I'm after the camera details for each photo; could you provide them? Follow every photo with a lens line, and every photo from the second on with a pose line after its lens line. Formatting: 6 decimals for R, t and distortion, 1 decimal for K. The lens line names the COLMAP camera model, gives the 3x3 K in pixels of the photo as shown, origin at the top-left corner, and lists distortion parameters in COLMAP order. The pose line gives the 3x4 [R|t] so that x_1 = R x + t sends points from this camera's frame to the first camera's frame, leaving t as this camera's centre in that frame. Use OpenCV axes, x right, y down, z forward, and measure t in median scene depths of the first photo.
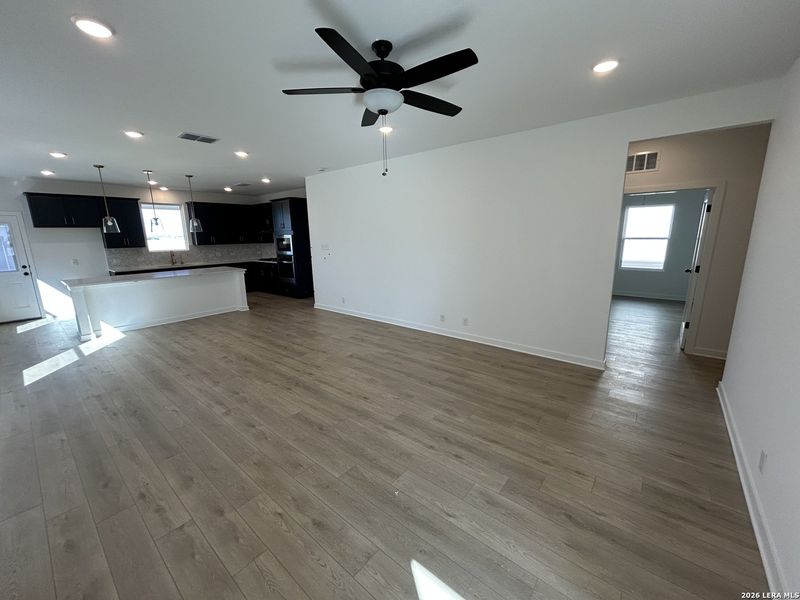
lens RADIAL K [[320.4, 0, 397.9], [0, 320.4, 301.5], [0, 0, 1]] dist [-0.002440, -0.000180]
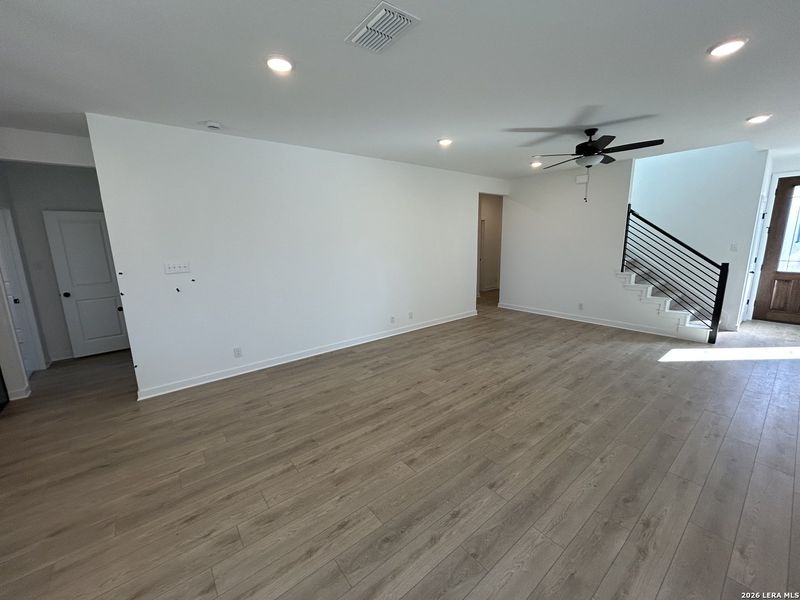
lens RADIAL K [[320.4, 0, 399.9], [0, 320.4, 300.8], [0, 0, 1]] dist [-0.002440, -0.000180]
pose [[0.206635, -0.175322, 0.962582, -0.914954], [0.220506, 0.966849, 0.128763, -0.148320], [-0.953246, 0.185648, 0.238445, 0.749921]]
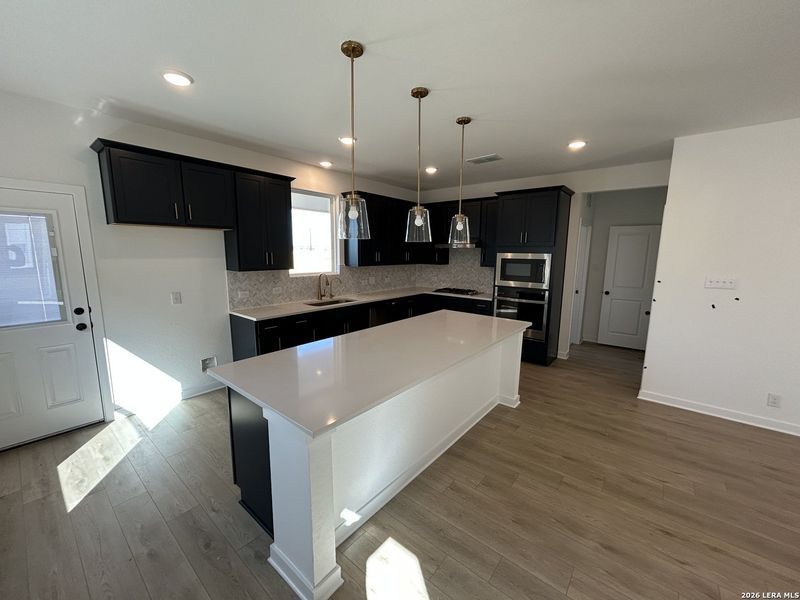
lens RADIAL K [[320.4, 0, 399.9], [0, 320.4, 303.0], [0, 0, 1]] dist [-0.002440, -0.000180]
pose [[0.999614, 0.027187, 0.005760, -0.971779], [-0.026894, 0.998575, -0.046091, -0.148592], [-0.007005, 0.045919, 0.998921, 0.738643]]
